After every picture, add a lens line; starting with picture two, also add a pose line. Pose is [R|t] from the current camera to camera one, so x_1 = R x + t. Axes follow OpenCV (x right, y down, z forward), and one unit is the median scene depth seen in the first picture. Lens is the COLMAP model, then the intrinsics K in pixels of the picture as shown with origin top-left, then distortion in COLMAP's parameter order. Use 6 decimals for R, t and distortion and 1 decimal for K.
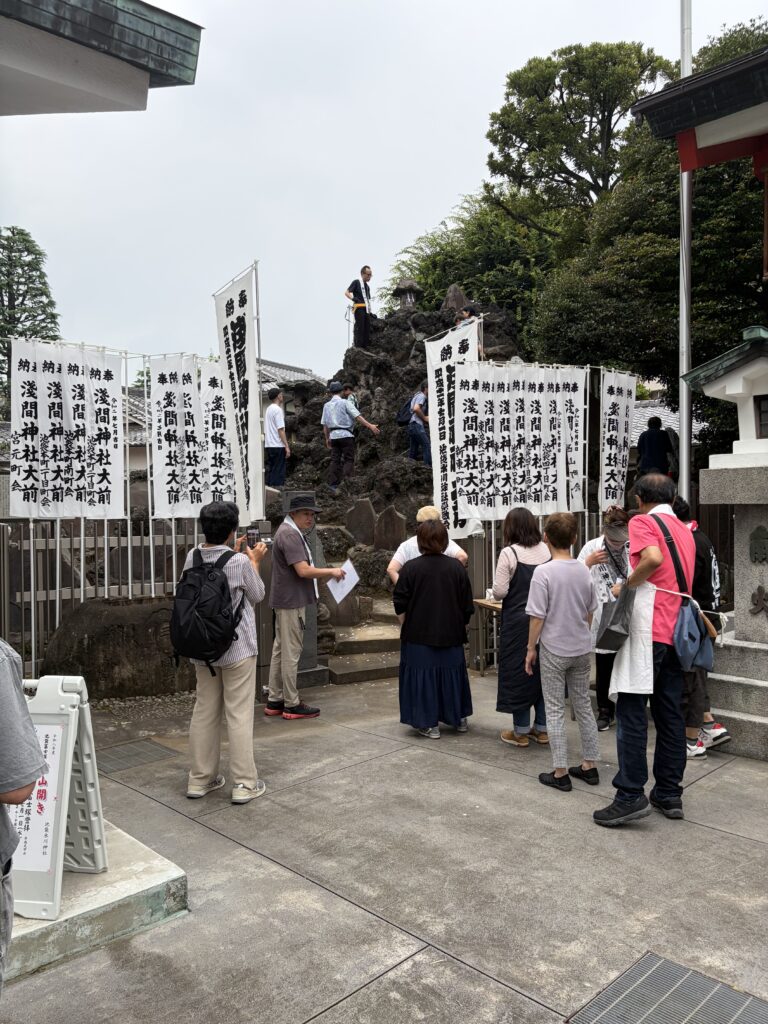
lens RADIAL K [[779.4, 0, 382.3], [0, 779.4, 515.1], [0, 0, 1]] dist [0.055664, -0.005421]
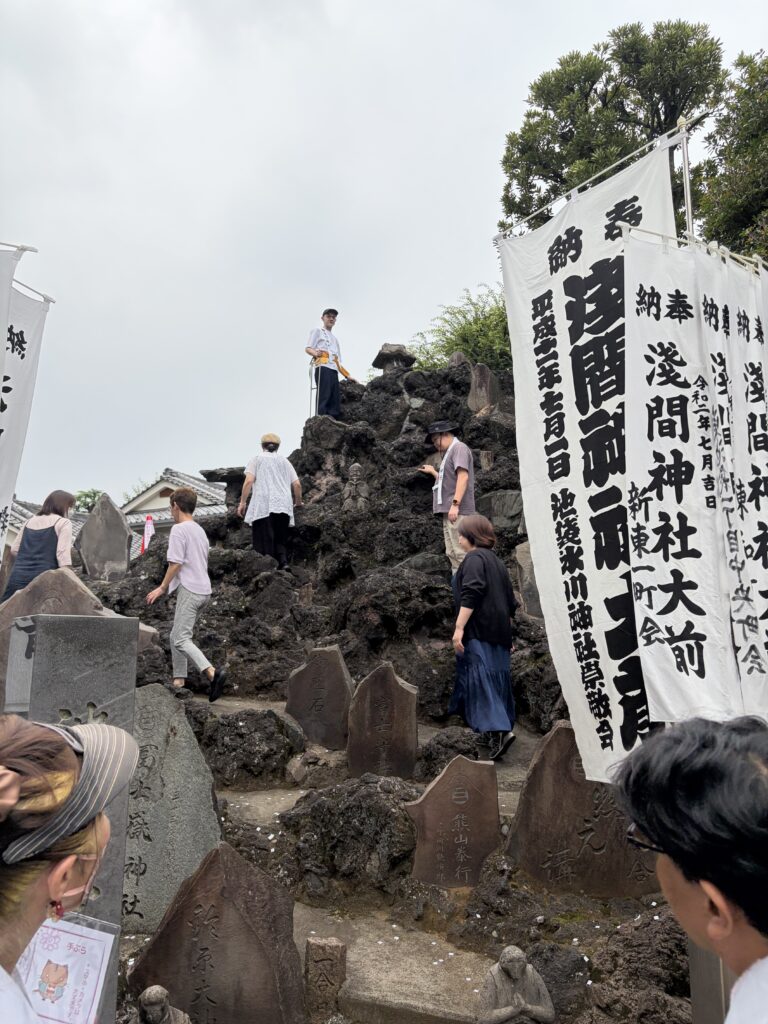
lens RADIAL K [[779.4, 0, 392.1], [0, 779.4, 508.4], [0, 0, 1]] dist [0.055664, -0.005421]
pose [[0.998049, 0.023373, 0.057888, -0.013495], [-0.011722, 0.980937, -0.193970, -0.011733], [-0.061318, 0.192913, 0.979298, 0.504231]]
